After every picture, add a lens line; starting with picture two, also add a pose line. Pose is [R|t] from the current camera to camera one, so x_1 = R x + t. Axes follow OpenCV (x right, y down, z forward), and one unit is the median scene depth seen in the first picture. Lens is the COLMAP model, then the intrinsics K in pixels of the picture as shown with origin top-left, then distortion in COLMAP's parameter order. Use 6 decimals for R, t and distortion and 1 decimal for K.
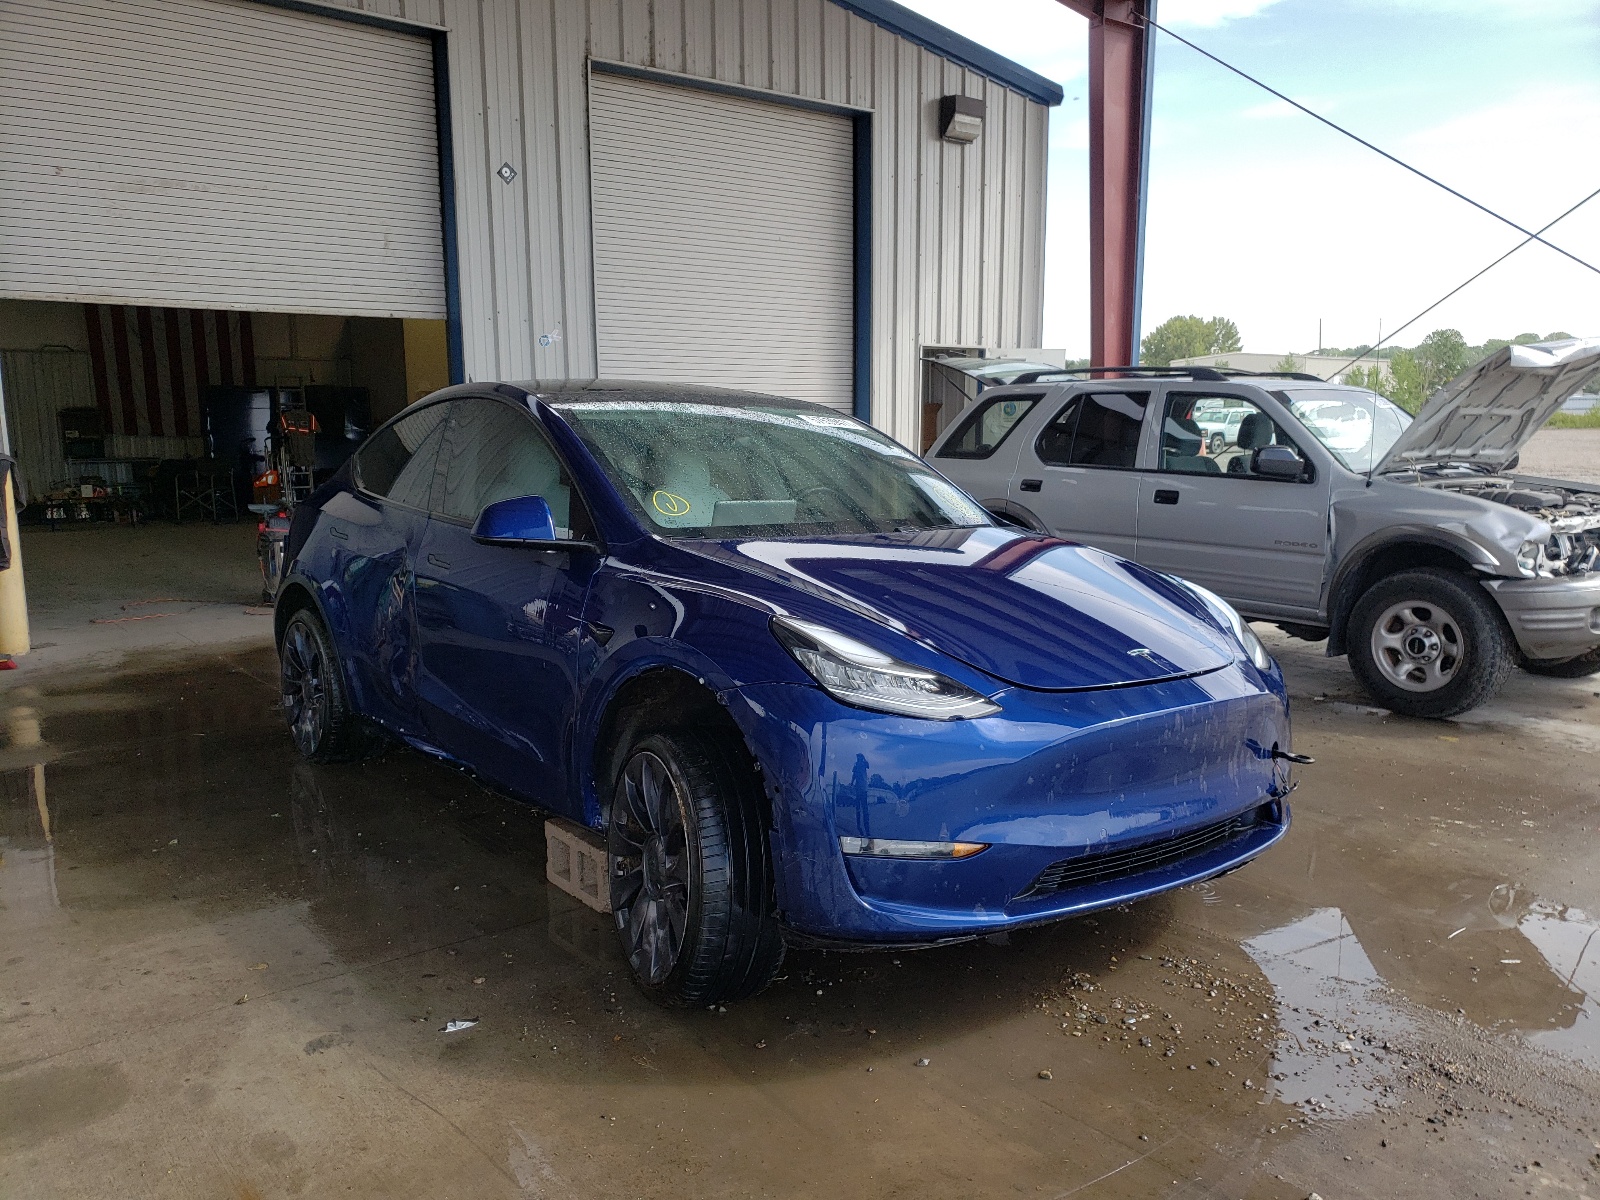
lens RADIAL K [[1255.0, 0, 800.0], [0, 1255.0, 600.0], [0, 0, 1]] dist [0.026406, -0.003313]
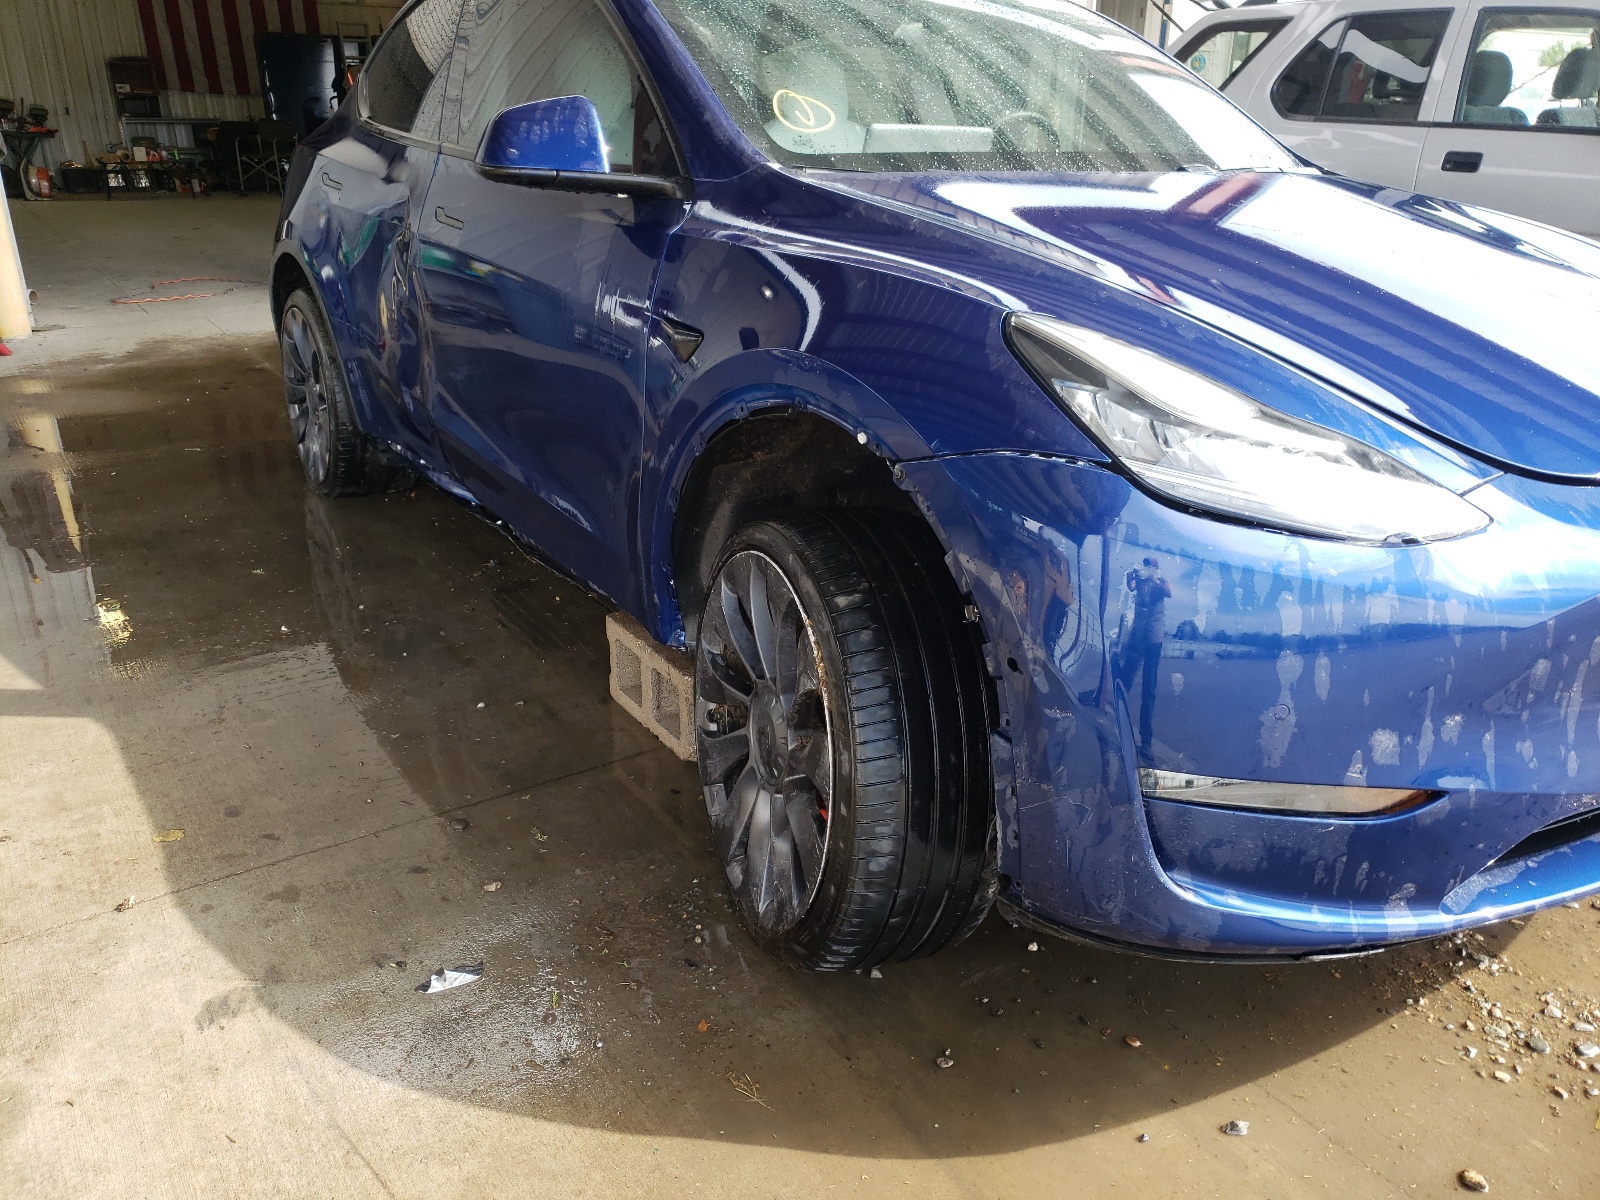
lens RADIAL K [[1255.0, 0, 800.0], [0, 1255.0, 600.0], [0, 0, 1]] dist [0.026406, -0.003313]
pose [[0.996210, 0.042806, -0.075724, -0.050308], [-0.024116, 0.972326, 0.232379, 0.007760], [0.083576, -0.229672, 0.969673, 0.377319]]
